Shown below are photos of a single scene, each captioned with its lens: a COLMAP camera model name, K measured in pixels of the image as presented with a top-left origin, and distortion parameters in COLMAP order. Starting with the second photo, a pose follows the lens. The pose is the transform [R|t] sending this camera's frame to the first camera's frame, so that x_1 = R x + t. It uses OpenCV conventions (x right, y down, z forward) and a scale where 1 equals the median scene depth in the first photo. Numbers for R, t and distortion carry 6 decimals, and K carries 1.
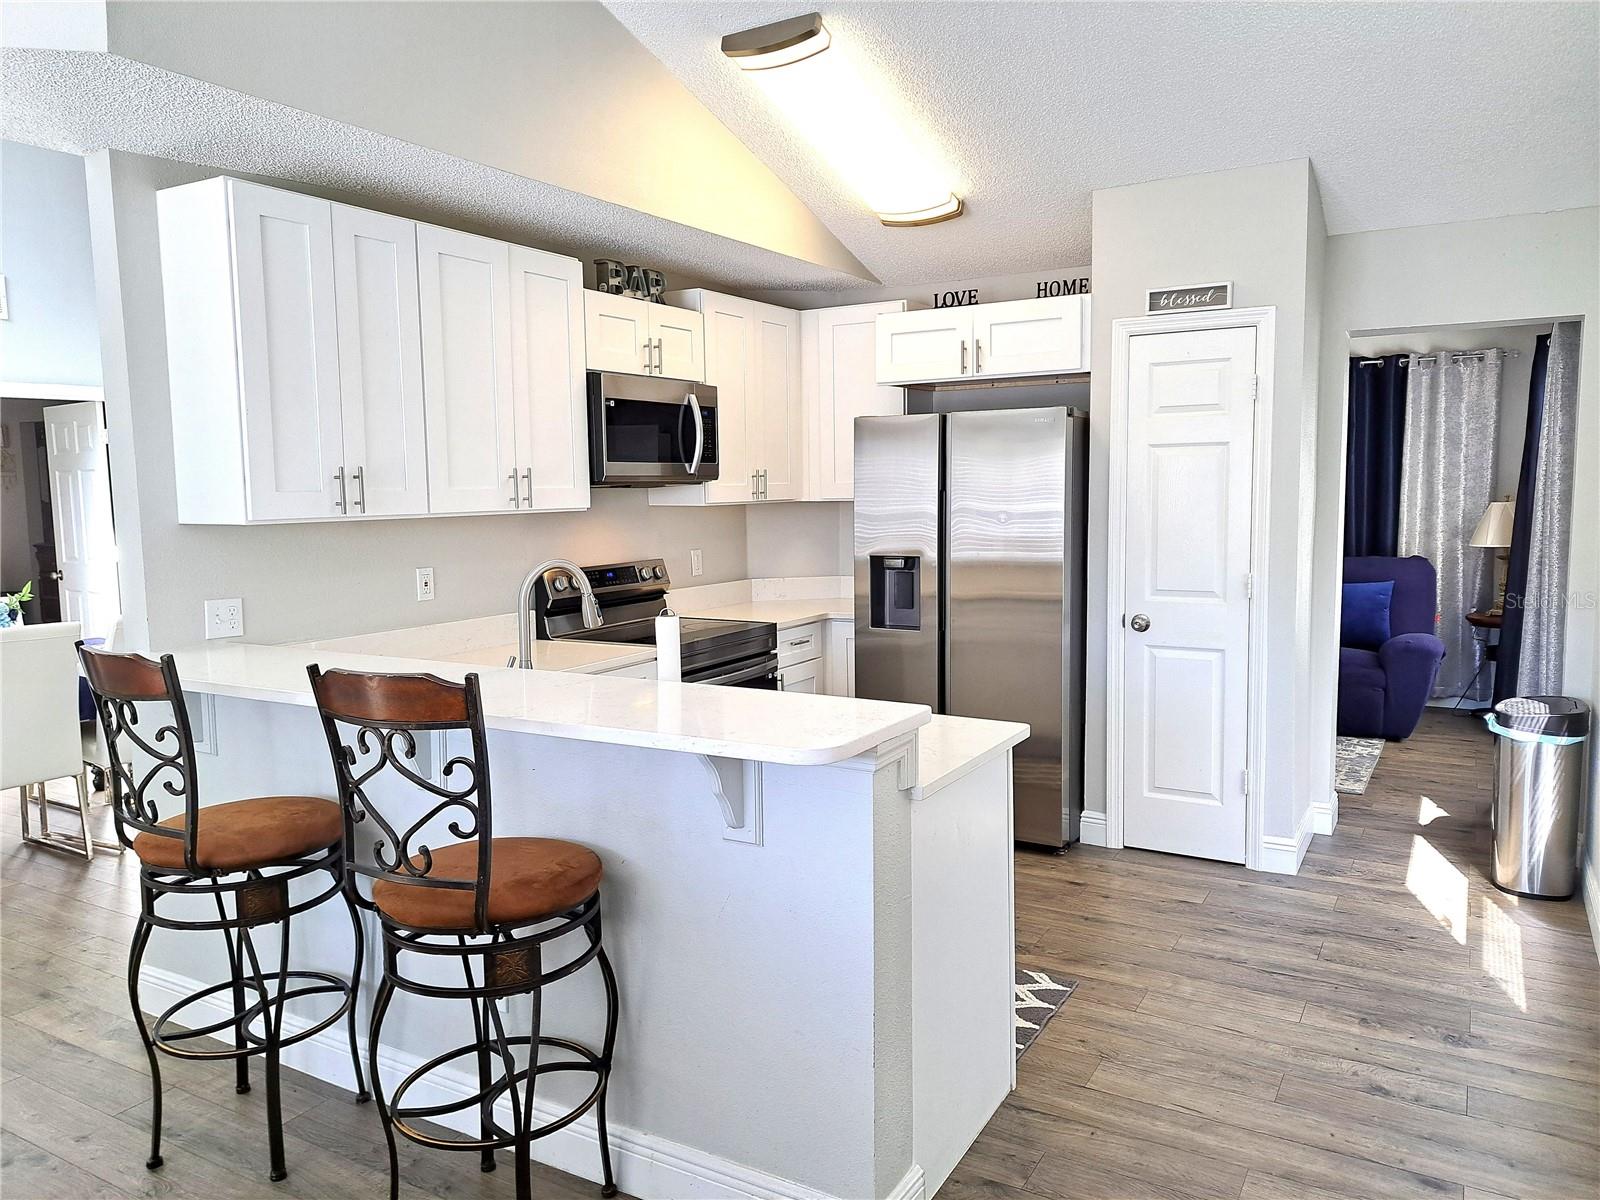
lens RADIAL K [[1159.7, 0, 795.6], [0, 1159.7, 602.2], [0, 0, 1]] dist [0.080385, -0.084272]
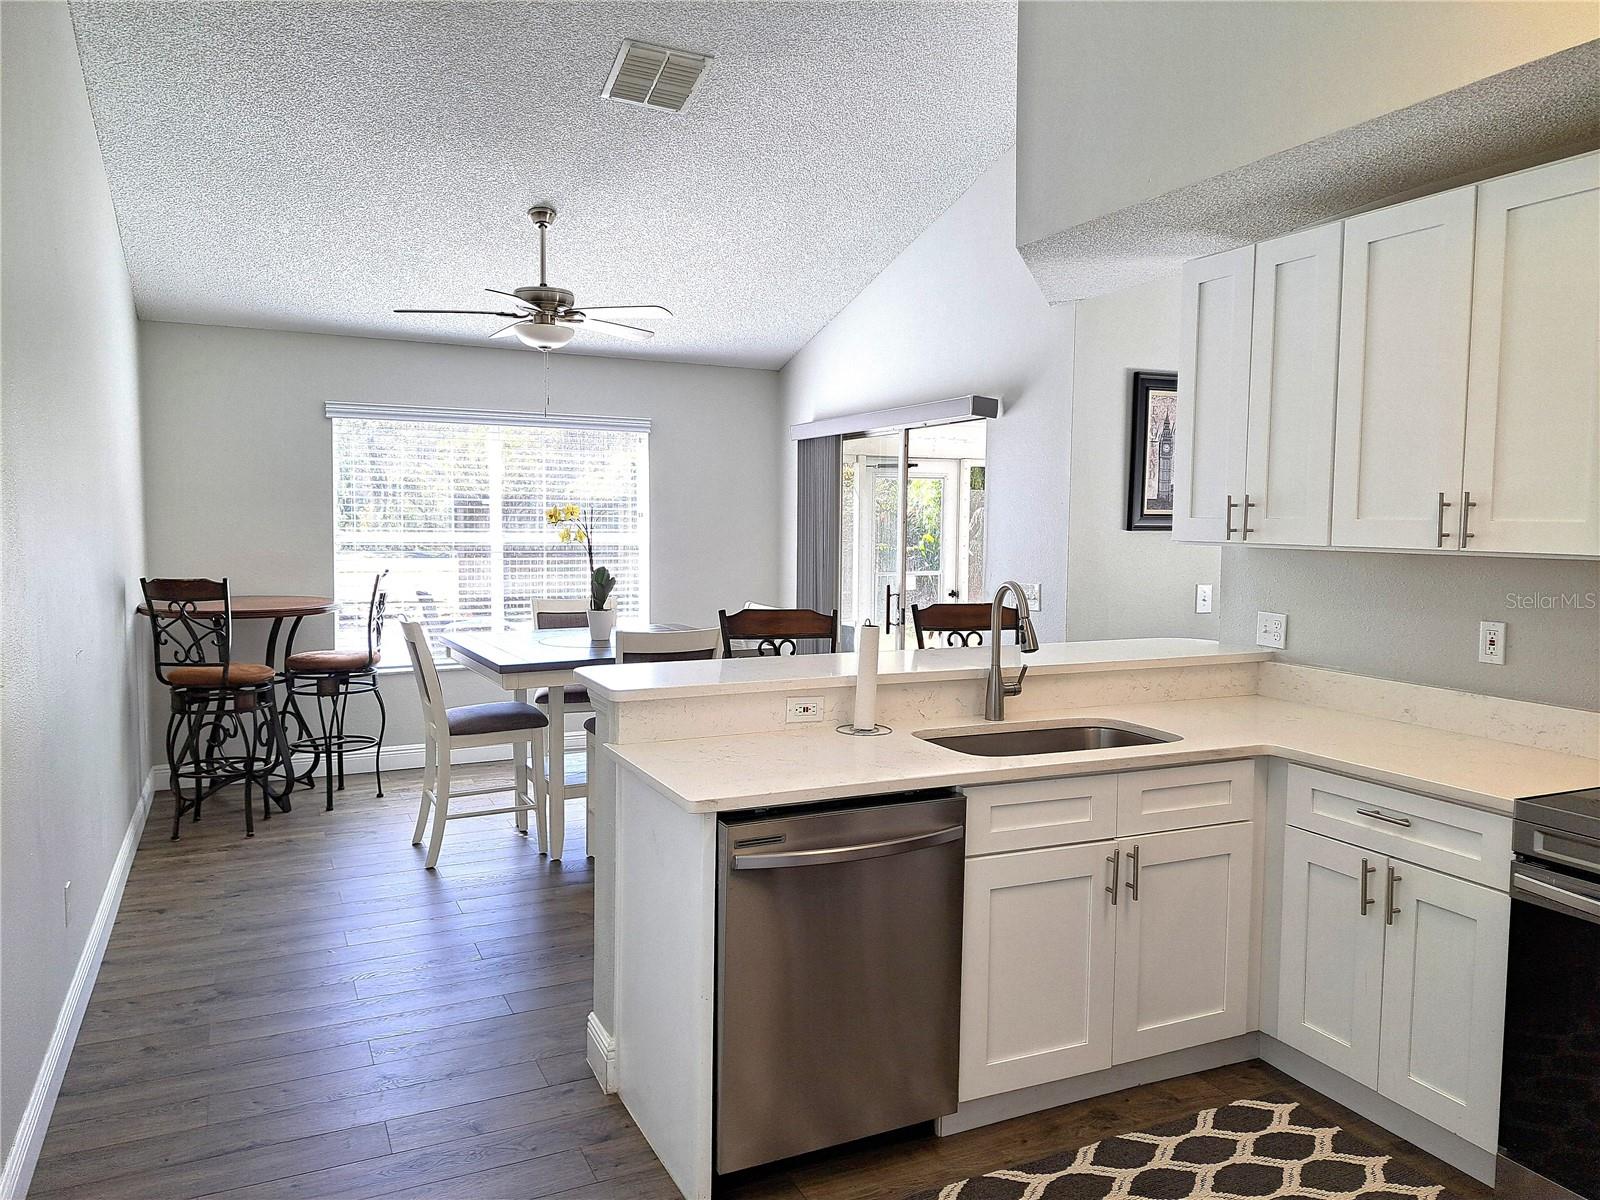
lens RADIAL K [[1159.7, 0, 783.5], [0, 1159.7, 593.1], [0, 0, 1]] dist [0.080385, -0.084272]
pose [[-0.565485, 0.081555, -0.820717, 0.576587], [-0.076615, 0.985602, 0.150729, -0.127864], [0.821193, 0.148114, -0.551094, 1.034998]]
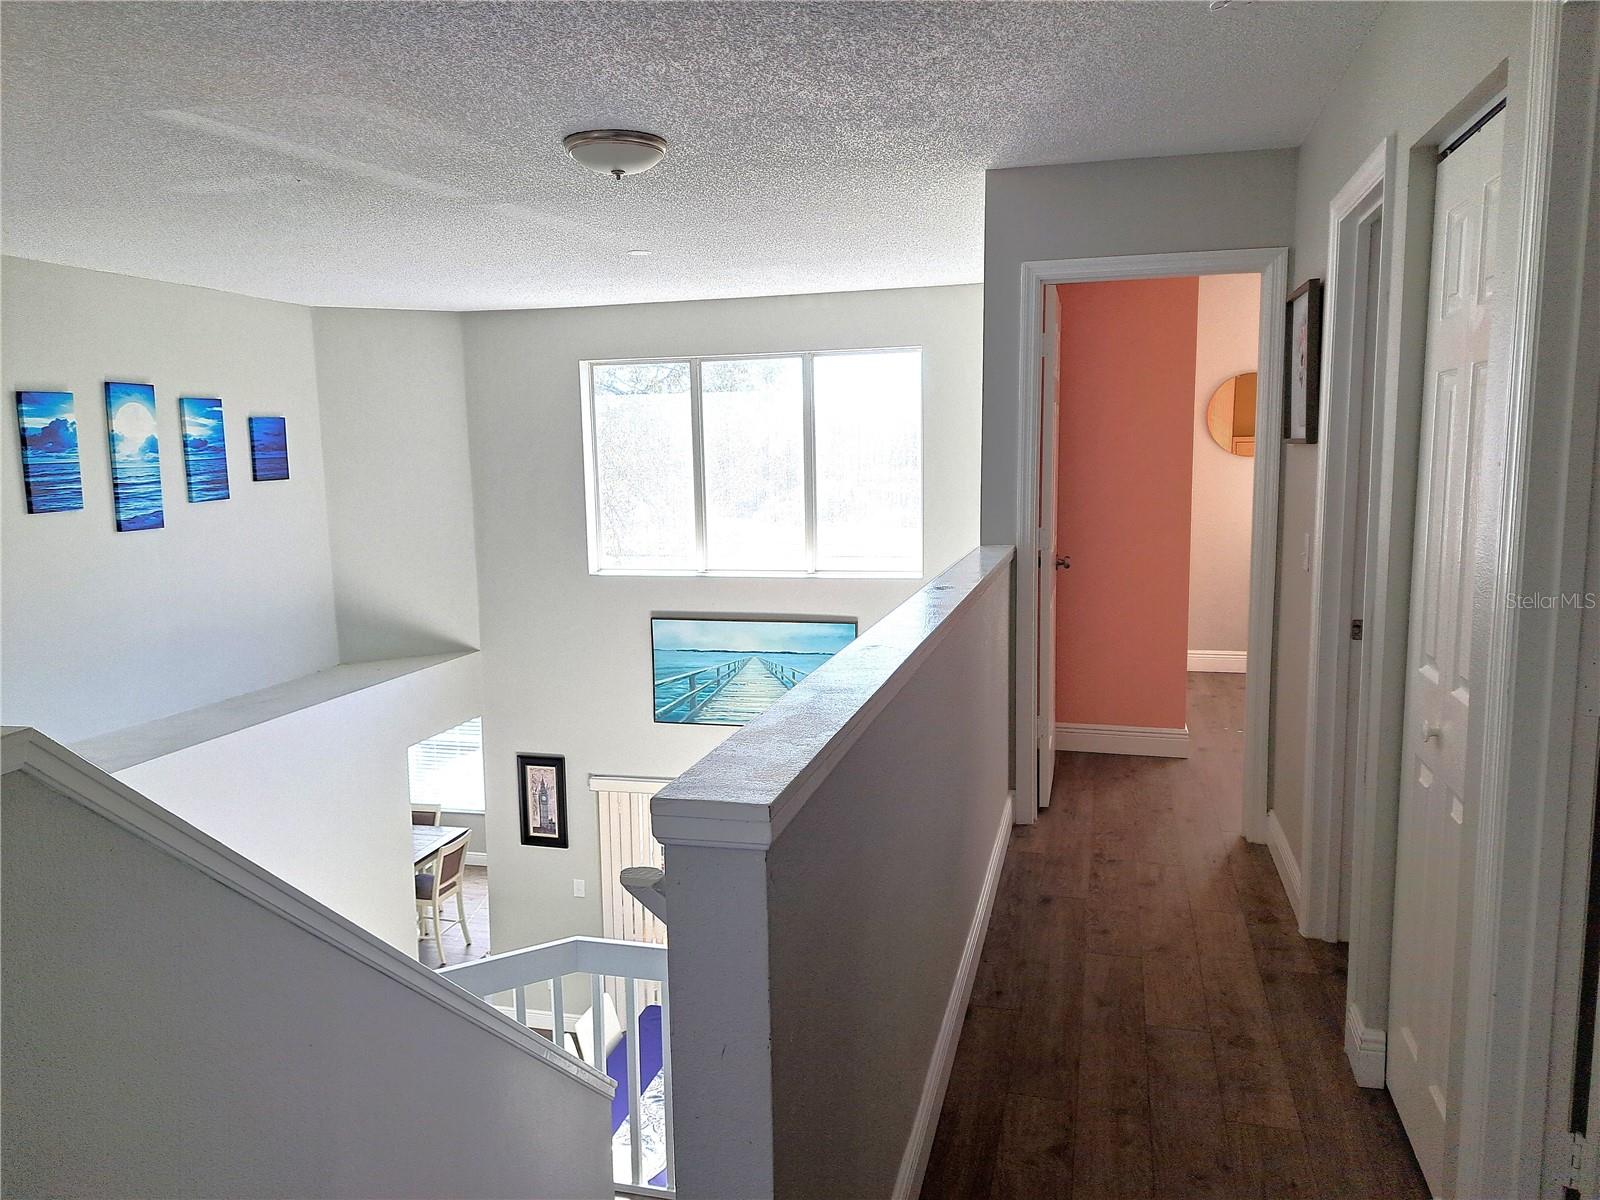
lens RADIAL K [[1159.7, 0, 803.0], [0, 1159.7, 598.9], [0, 0, 1]] dist [0.080385, -0.084272]
pose [[-0.961985, 0.071400, -0.263604, -0.598218], [0.008560, 0.972628, 0.232209, -0.947918], [0.272968, 0.221126, -0.936265, 2.658077]]
